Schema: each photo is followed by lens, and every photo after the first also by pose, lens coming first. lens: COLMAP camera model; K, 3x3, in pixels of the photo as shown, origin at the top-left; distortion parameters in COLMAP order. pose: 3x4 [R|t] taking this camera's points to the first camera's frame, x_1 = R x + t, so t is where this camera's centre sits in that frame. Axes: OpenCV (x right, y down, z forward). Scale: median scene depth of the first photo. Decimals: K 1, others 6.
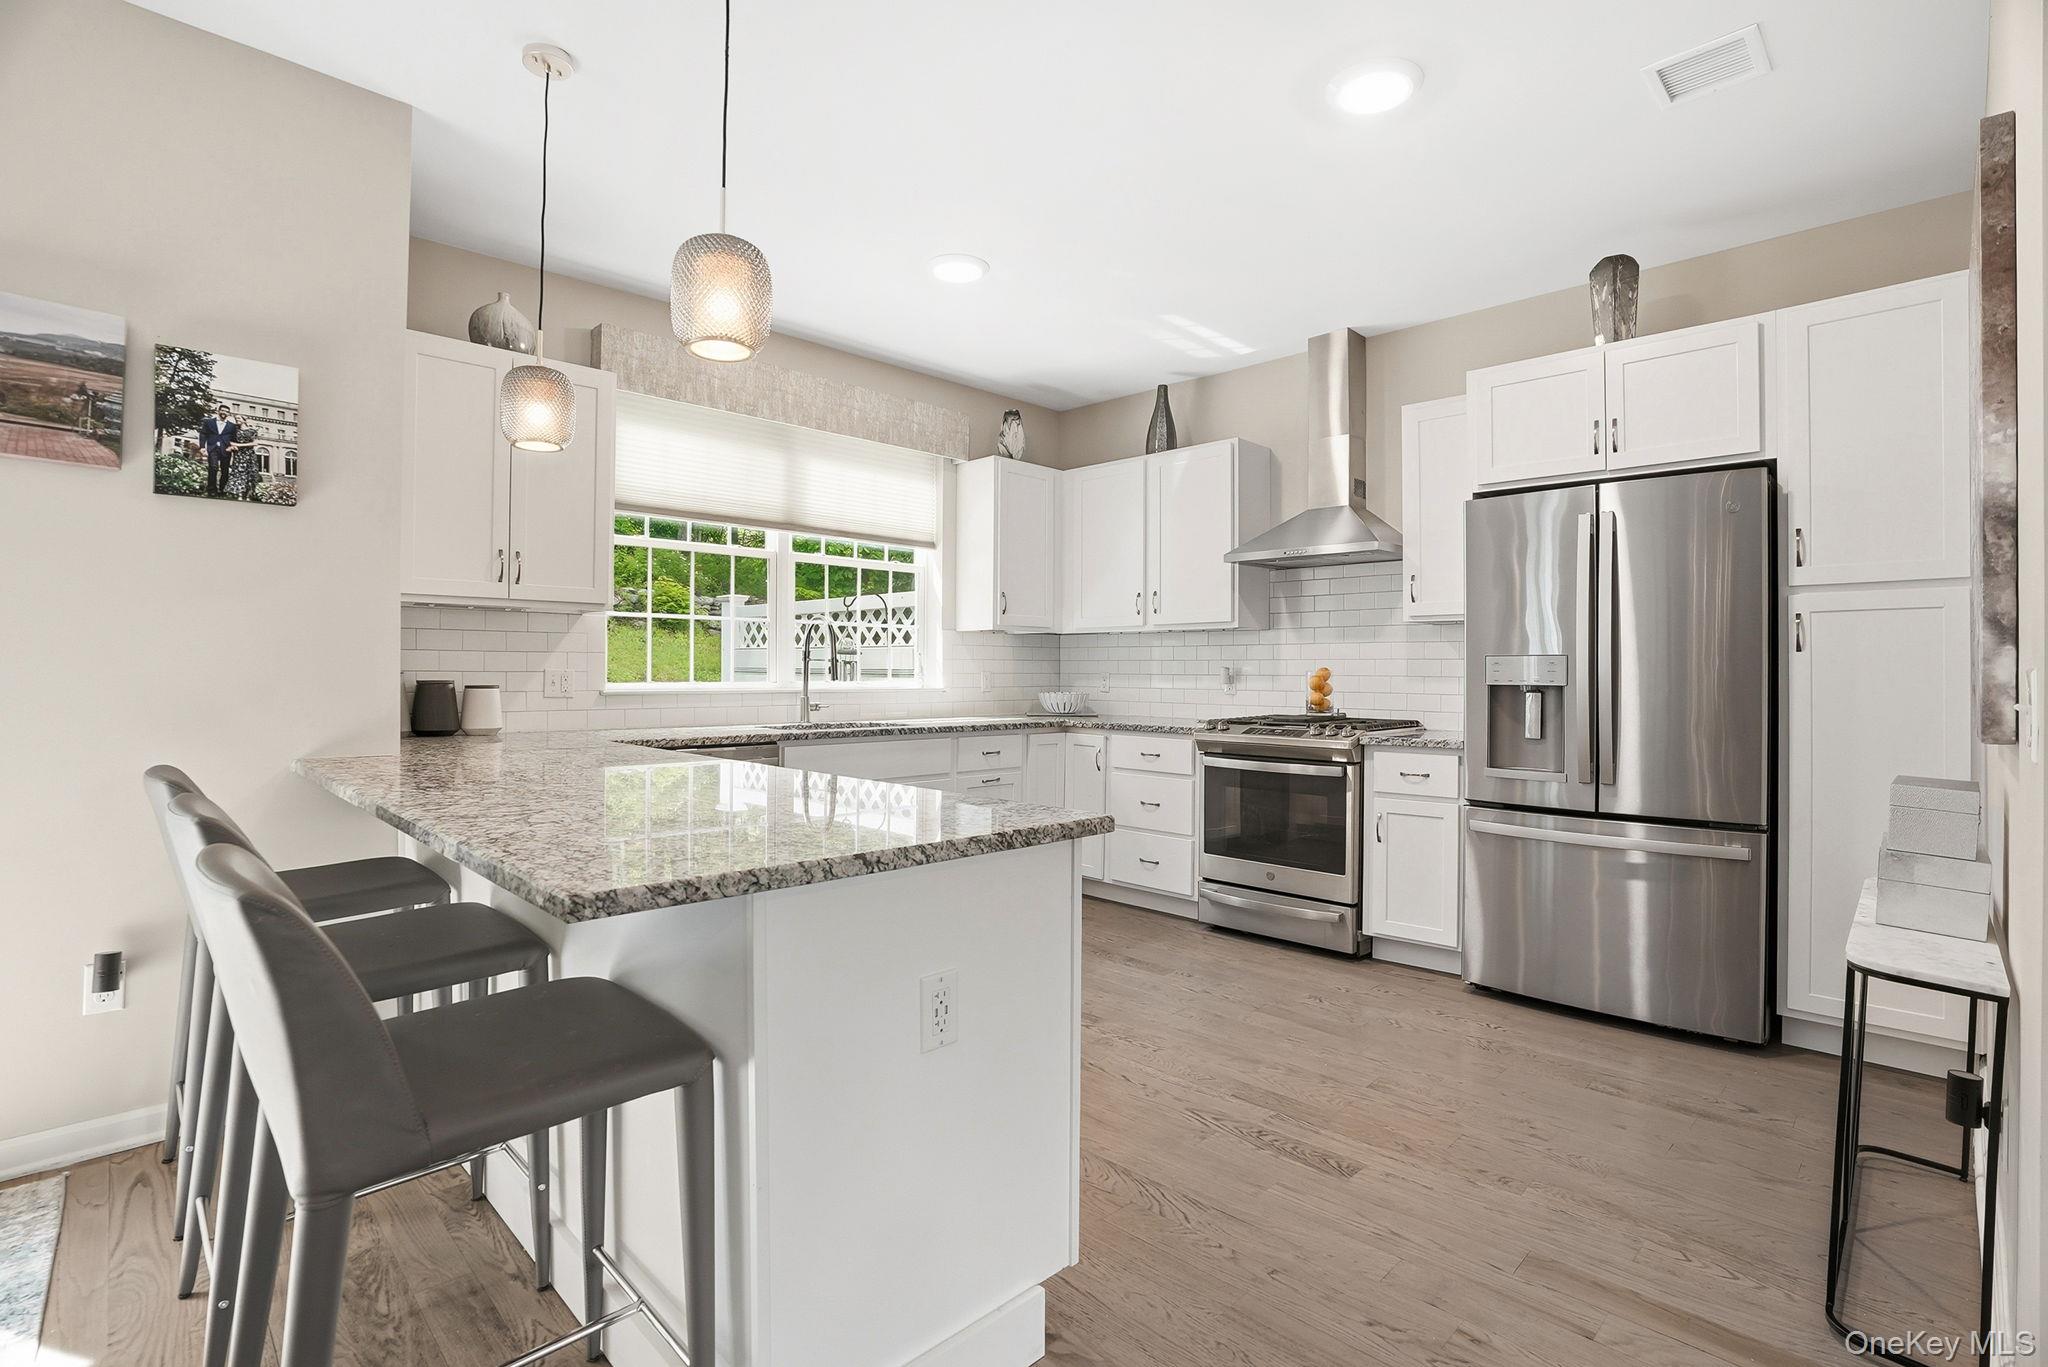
lens RADIAL K [[934.6, 0, 1011.8], [0, 934.6, 680.8], [0, 0, 1]] dist [-0.031793, 0.008757]
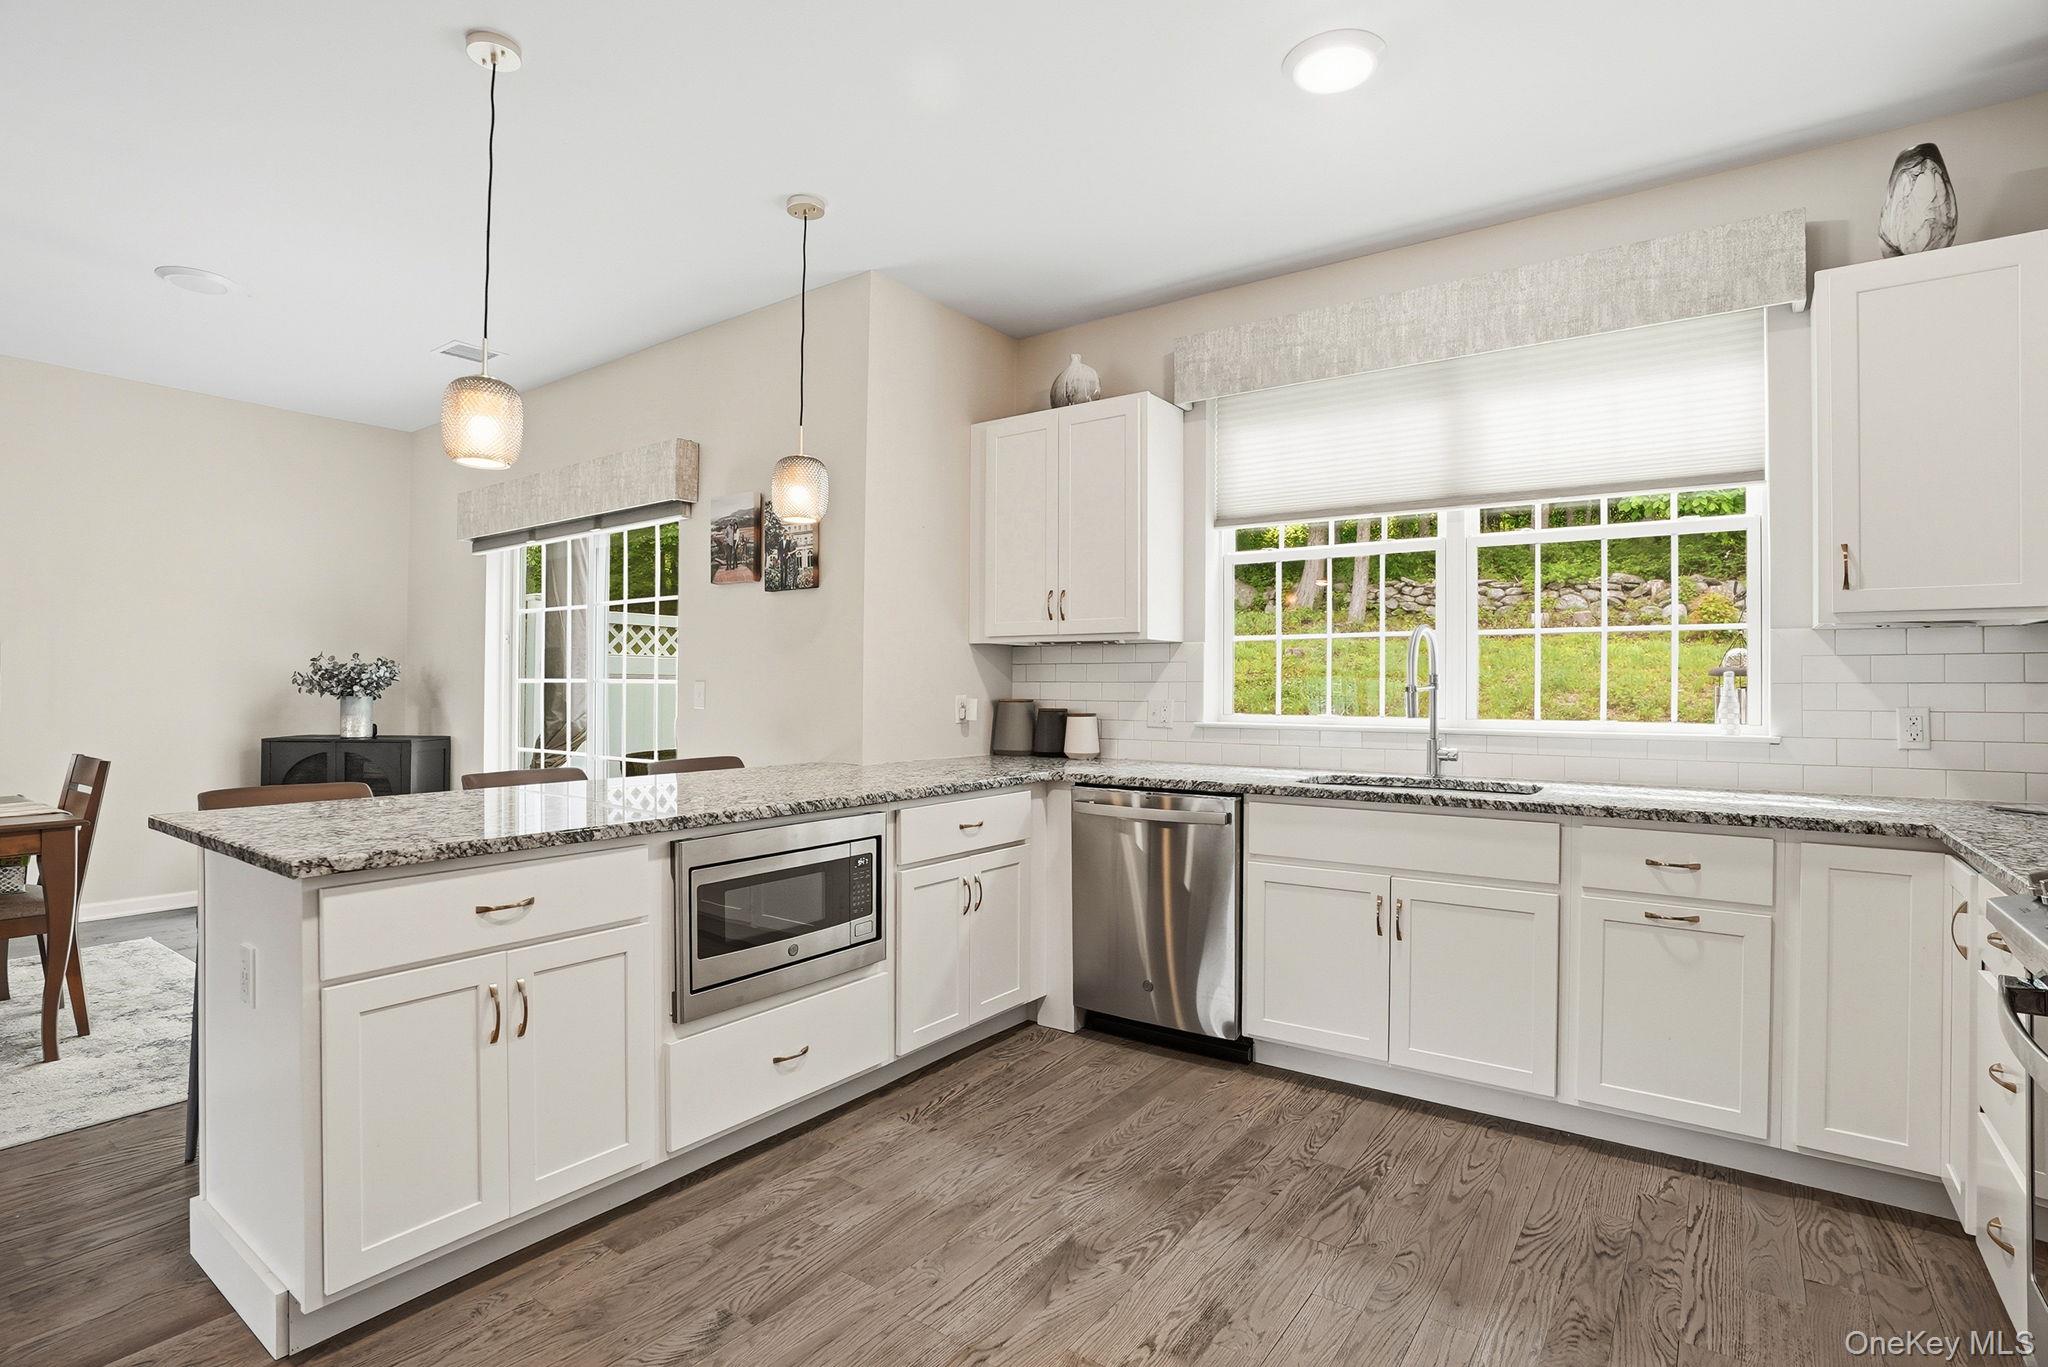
lens RADIAL K [[1021.7, 0, 1006.8], [0, 1021.7, 696.9], [0, 0, 1]] dist [-0.021148, 0.001932]
pose [[0.191288, 0.003709, -0.981527, 0.482682], [-0.014536, 0.999894, 0.000946, -0.012427], [0.981426, 0.014087, 0.191322, 0.547842]]
